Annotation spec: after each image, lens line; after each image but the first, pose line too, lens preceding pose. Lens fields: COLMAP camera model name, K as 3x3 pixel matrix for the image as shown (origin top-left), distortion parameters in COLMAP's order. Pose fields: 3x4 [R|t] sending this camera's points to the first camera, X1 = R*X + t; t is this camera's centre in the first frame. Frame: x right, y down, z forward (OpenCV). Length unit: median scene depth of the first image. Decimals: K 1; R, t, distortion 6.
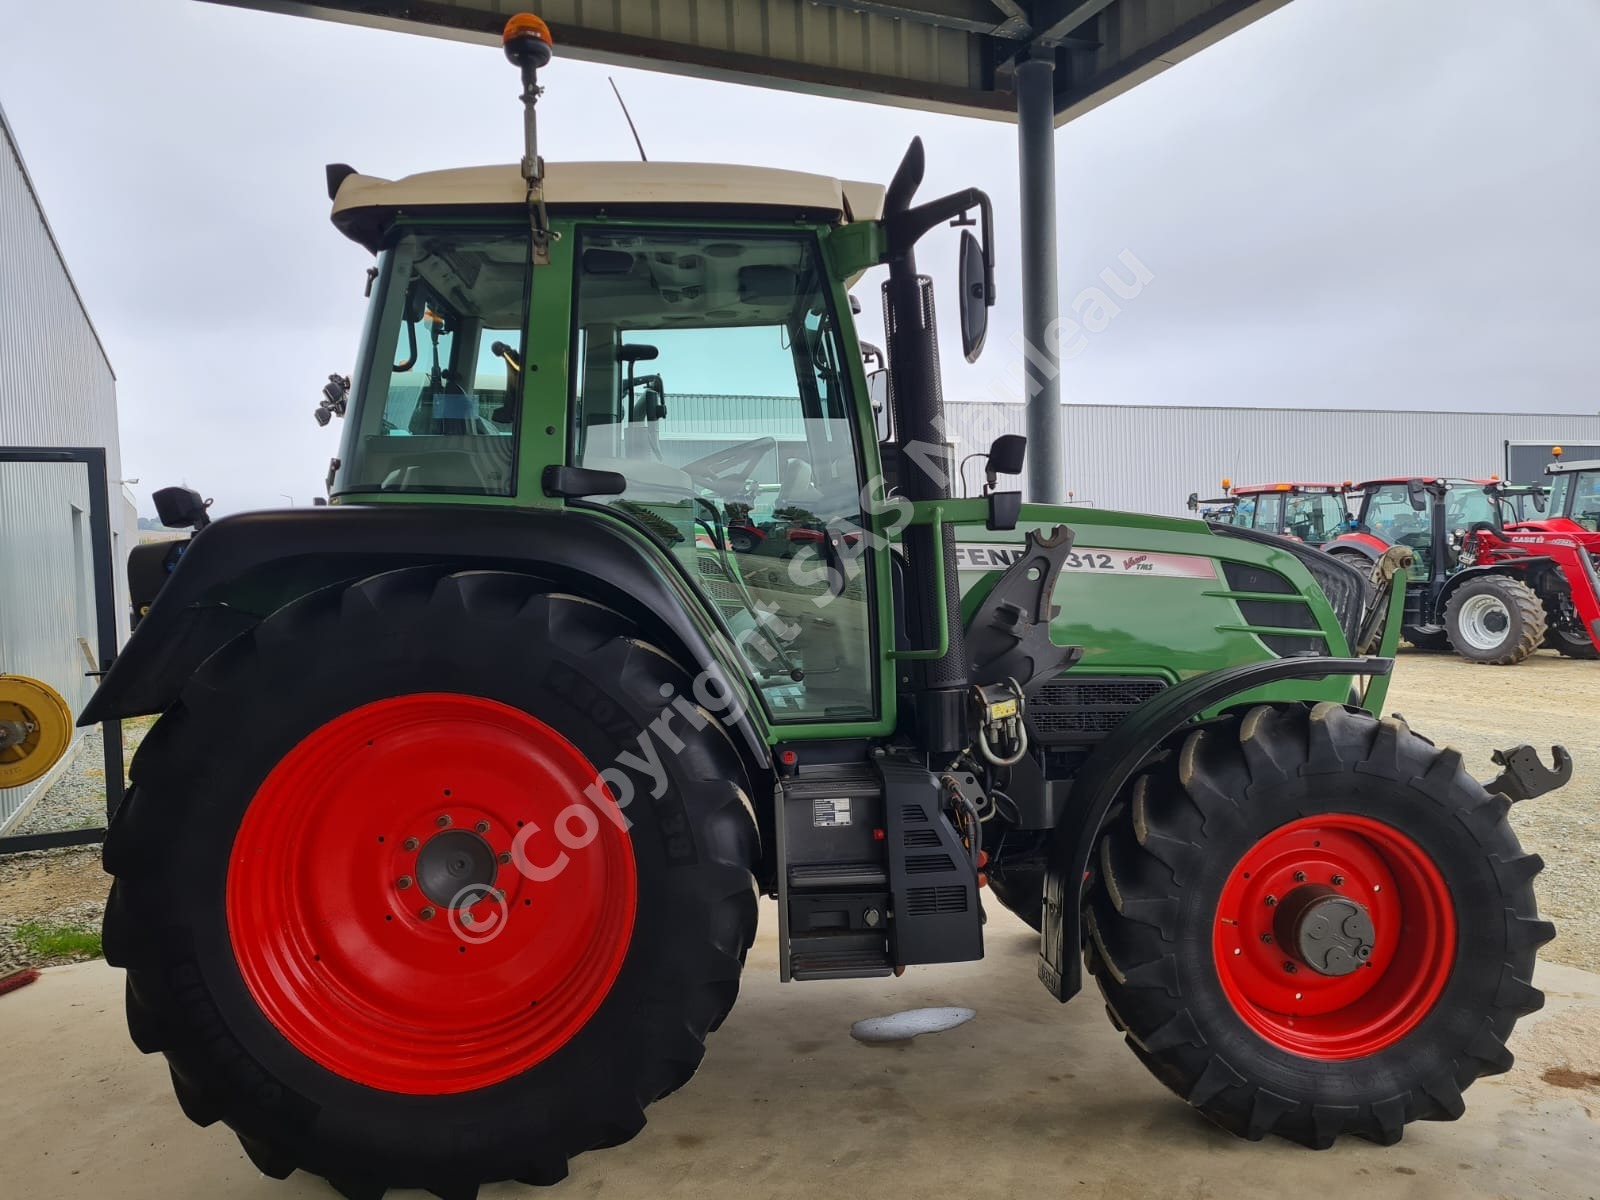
lens RADIAL K [[1199.0, 0, 784.8], [0, 1199.0, 610.1], [0, 0, 1]] dist [0.062148, -0.048690]
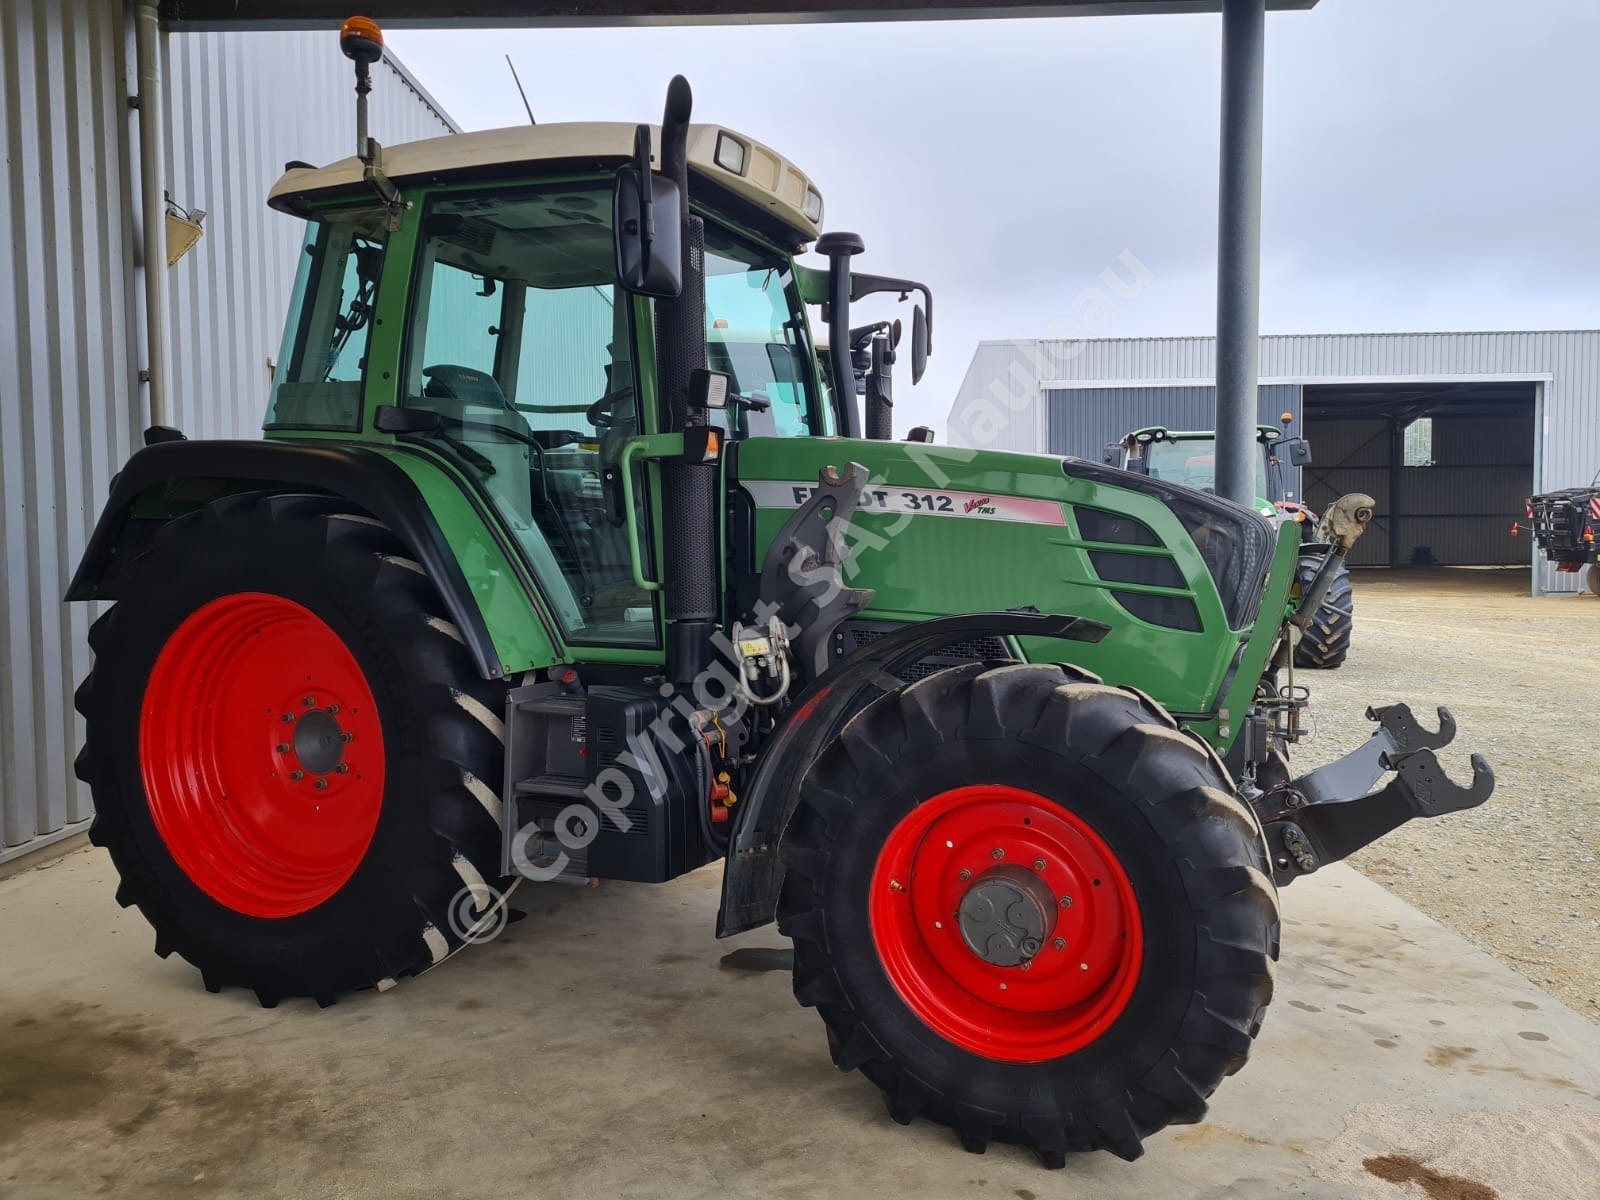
lens RADIAL K [[1199.0, 0, 791.5], [0, 1199.0, 591.3], [0, 0, 1]] dist [0.062148, -0.048690]
pose [[0.891196, 0.055485, -0.450212, 0.683382], [-0.044515, 0.998398, 0.034927, 0.000400], [0.451428, -0.011085, 0.892239, 0.134358]]
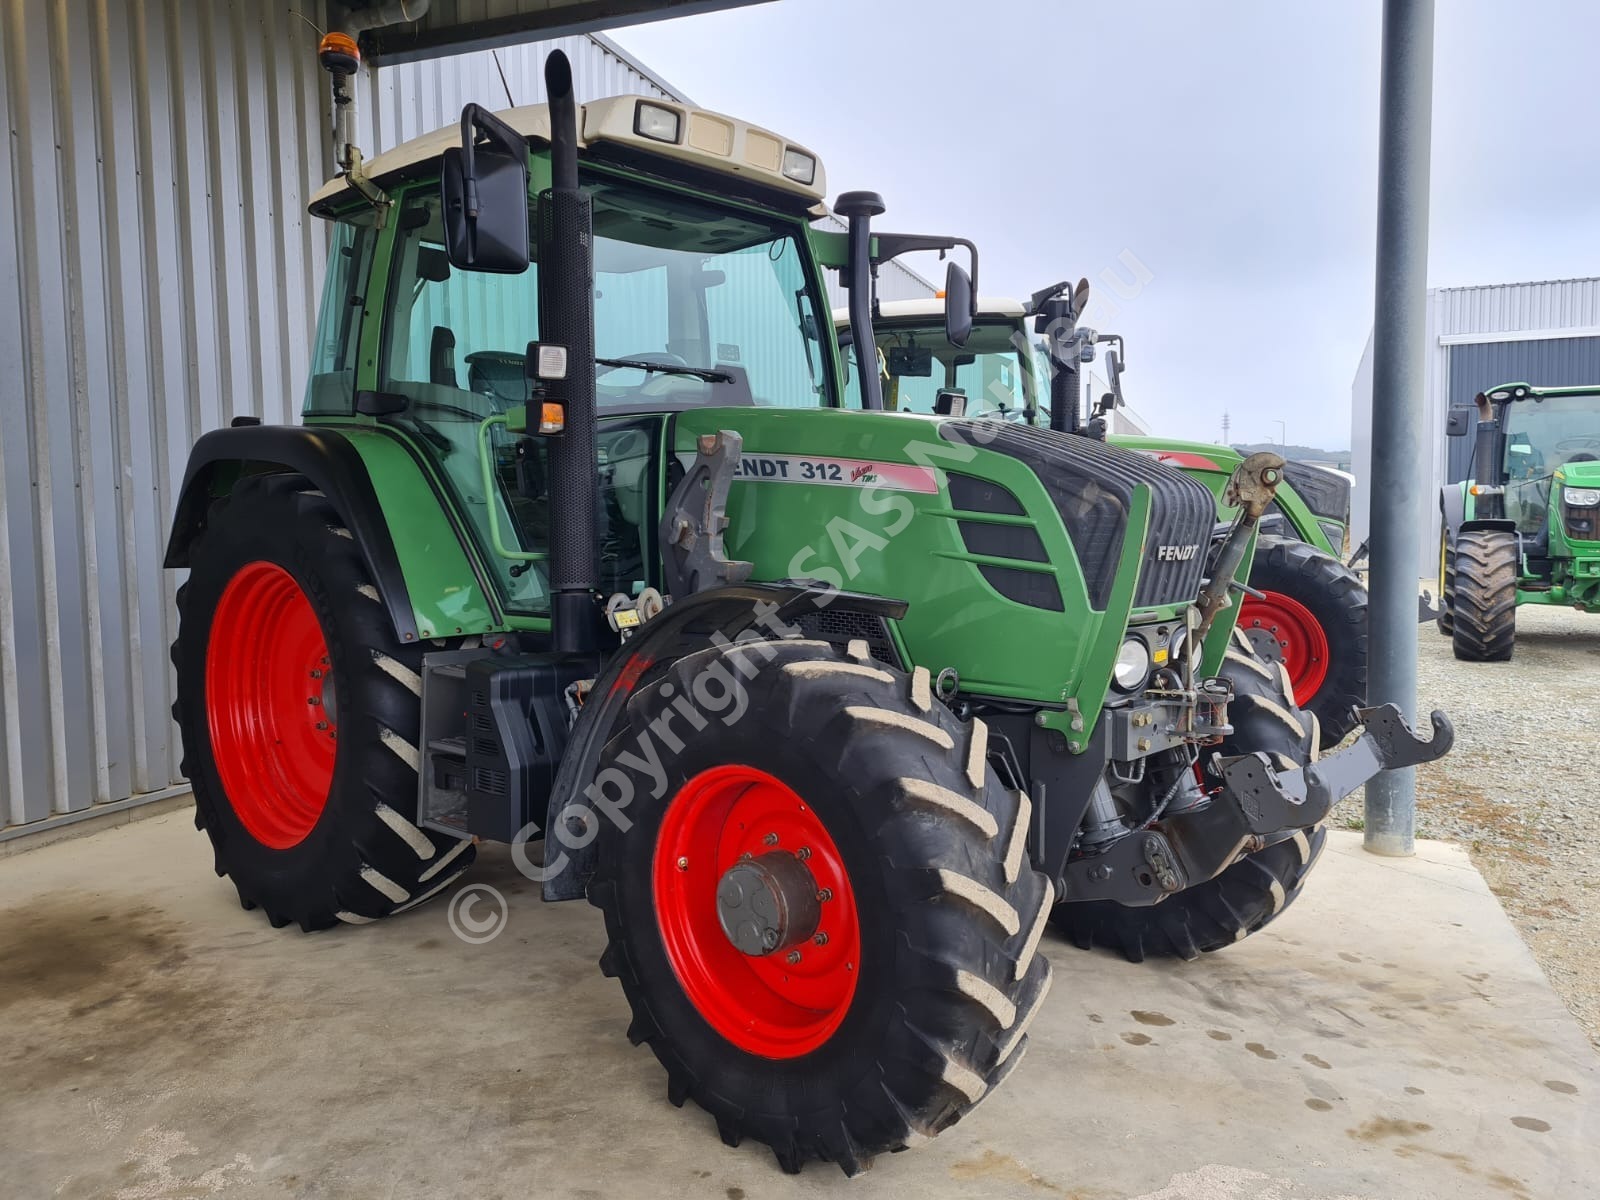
lens RADIAL K [[1199.0, 0, 801.5], [0, 1199.0, 598.9], [0, 0, 1]] dist [0.062148, -0.048690]
pose [[0.701000, 0.078684, -0.708808, 1.032685], [-0.041238, 0.996704, 0.069860, -0.009525], [0.711968, -0.019742, 0.701934, 0.423995]]
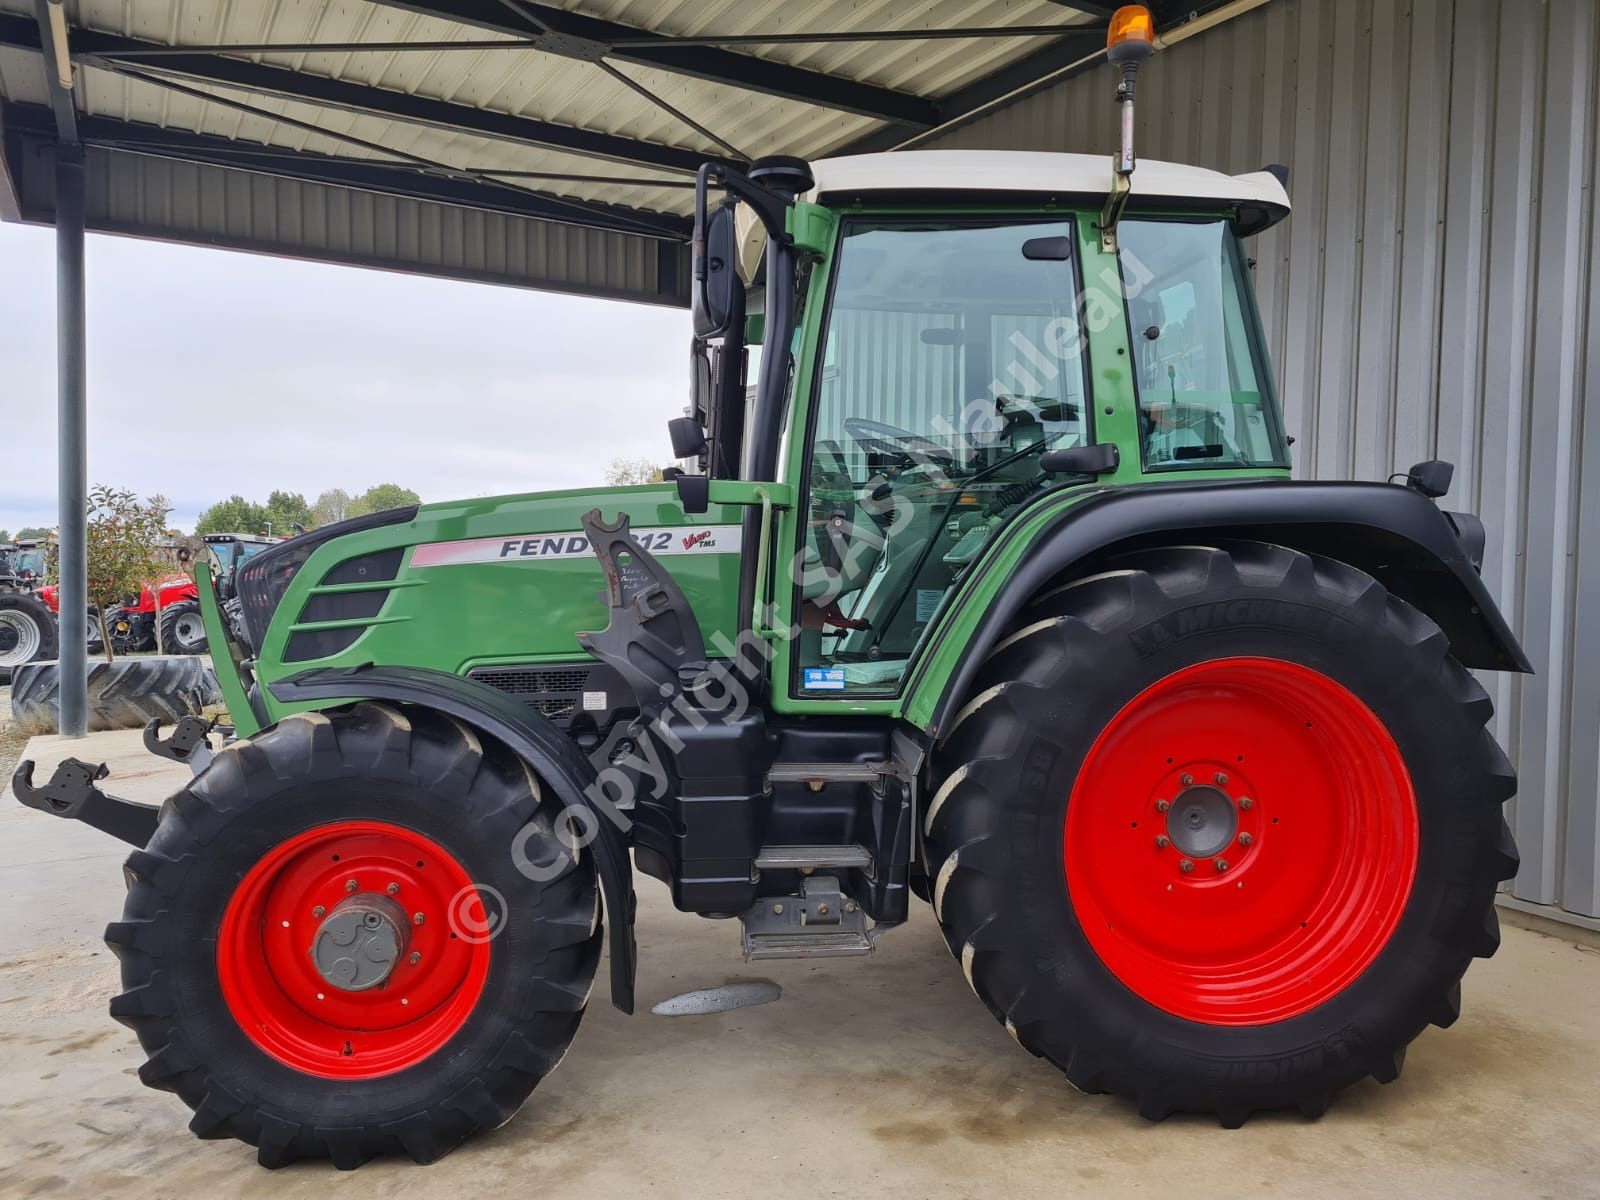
lens RADIAL K [[1199.0, 0, 787.8], [0, 1199.0, 606.0], [0, 0, 1]] dist [0.062148, -0.048690]
pose [[-0.998199, 0.027003, -0.053573, 0.125440], [0.023046, 0.997055, 0.073143, -0.067170], [0.055391, 0.071777, -0.995882, 2.484962]]
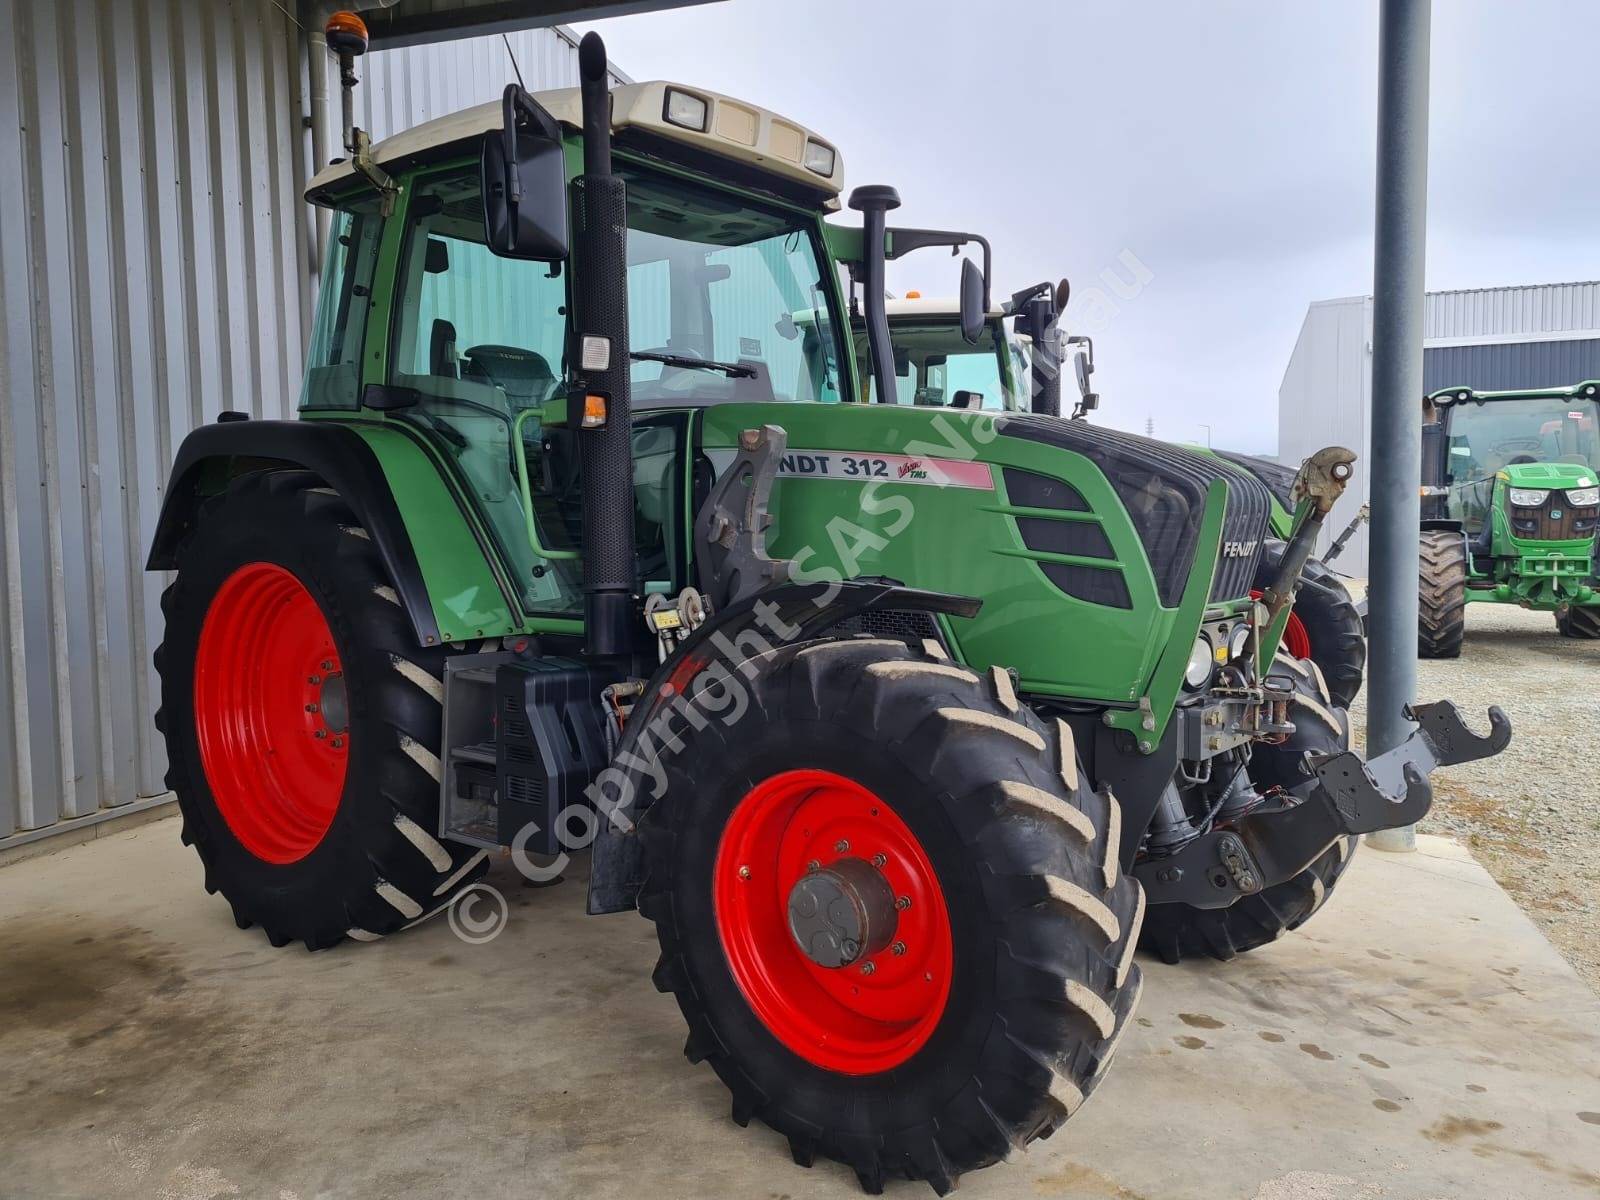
lens RADIAL K [[1199.0, 0, 801.7], [0, 1199.0, 591.9], [0, 0, 1]] dist [0.062148, -0.048690]
pose [[0.739919, 0.069492, -0.669097, 0.945530], [-0.039777, 0.997429, 0.059604, -0.000964], [0.671518, -0.017488, 0.740781, 0.377771]]
